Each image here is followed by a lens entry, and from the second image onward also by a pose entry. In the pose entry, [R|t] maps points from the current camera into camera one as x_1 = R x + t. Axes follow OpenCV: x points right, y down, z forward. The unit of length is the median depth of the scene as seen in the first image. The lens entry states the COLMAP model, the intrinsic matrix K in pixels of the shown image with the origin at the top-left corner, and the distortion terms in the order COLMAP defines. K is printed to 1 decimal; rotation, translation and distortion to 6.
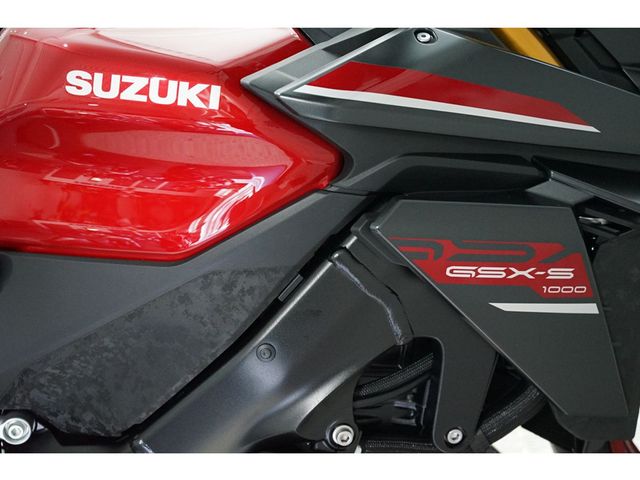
lens RADIAL K [[926.8, 0, 319.5], [0, 926.8, 240.5], [0, 0, 1]] dist [0.002330, 0.000000]
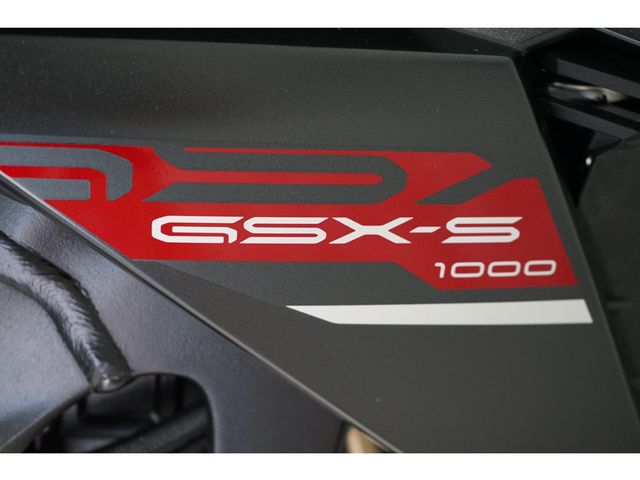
lens RADIAL K [[926.8, 0, 320.7], [0, 926.8, 239.5], [0, 0, 1]] dist [0.002330, 0.000000]
pose [[0.993512, 0.008228, -0.113432, 0.238335], [0.004556, 0.993700, 0.111983, -0.004204], [0.113638, -0.111773, 0.987215, 0.612800]]
